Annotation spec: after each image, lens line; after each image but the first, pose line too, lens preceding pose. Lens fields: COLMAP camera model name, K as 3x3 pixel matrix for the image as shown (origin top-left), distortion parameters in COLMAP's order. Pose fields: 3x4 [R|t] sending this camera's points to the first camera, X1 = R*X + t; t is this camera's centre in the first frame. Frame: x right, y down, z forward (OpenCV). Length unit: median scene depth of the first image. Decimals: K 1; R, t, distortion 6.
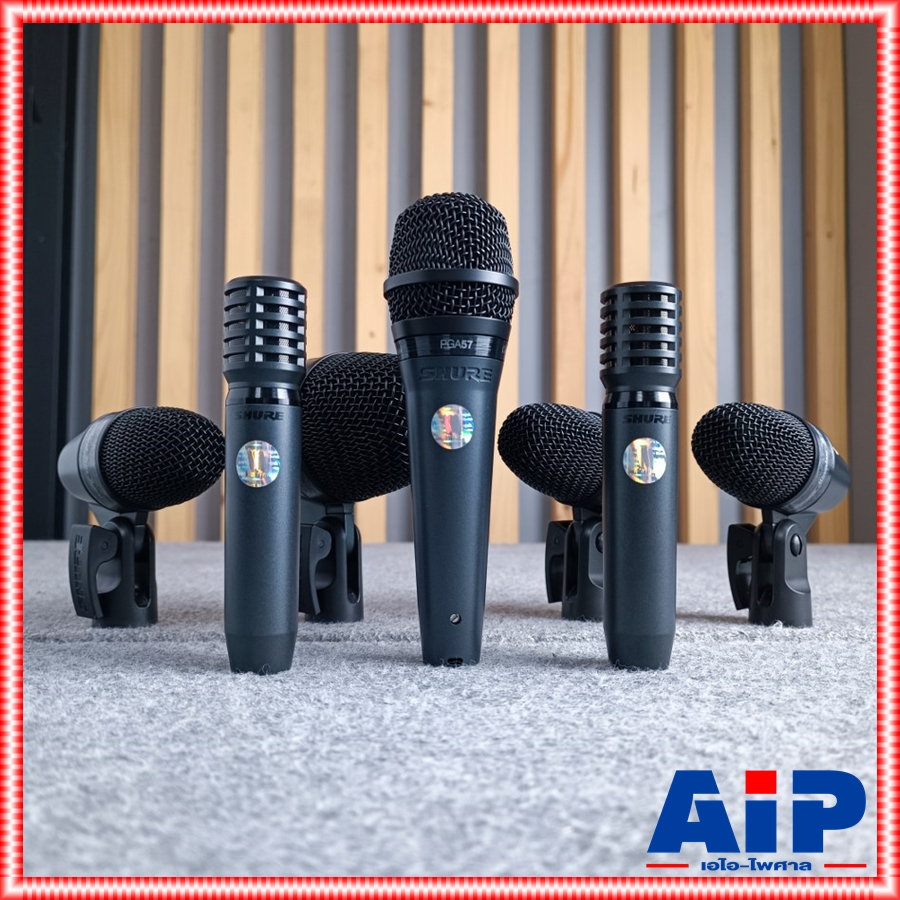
lens RADIAL K [[3178.1, 0, 449.5], [0, 3178.1, 449.2], [0, 0, 1]] dist [0.247318, 0.000000]
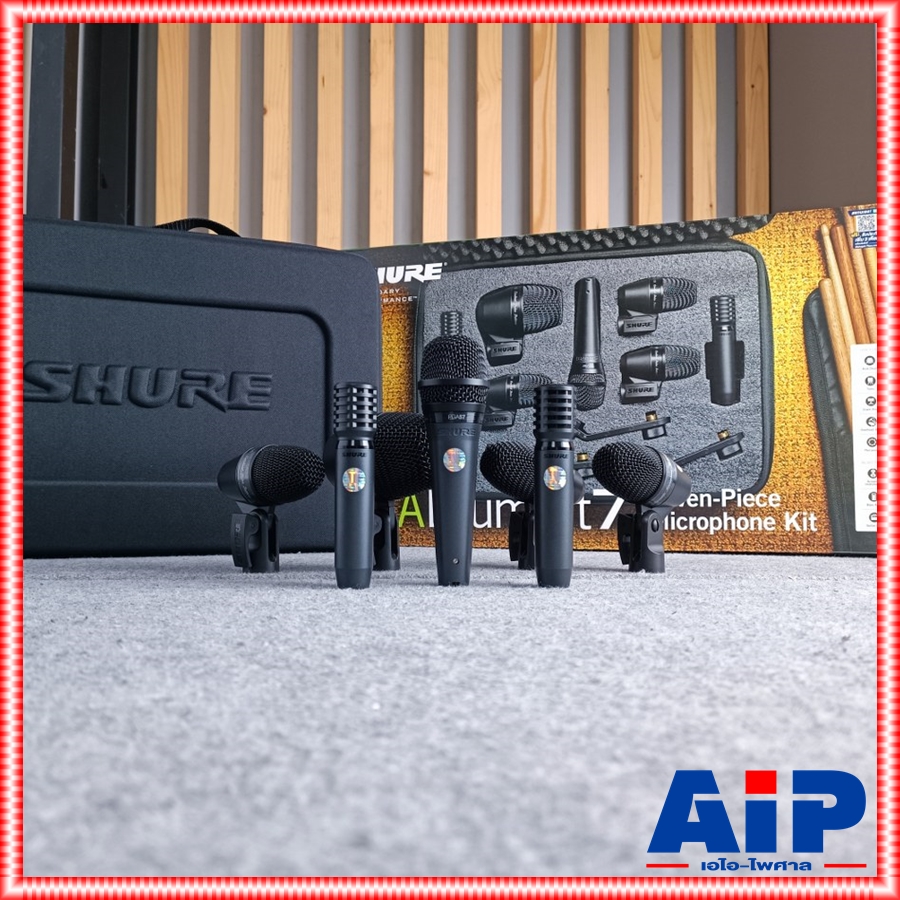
lens RADIAL K [[3178.1, 0, 450.9], [0, 3178.1, 450.4], [0, 0, 1]] dist [0.247318, 0.000000]
pose [[0.999993, 0.000154, 0.003663, -0.008145], [-0.000157, 1.000000, 0.000695, -0.014162], [-0.003663, -0.000695, 0.999993, -0.894363]]
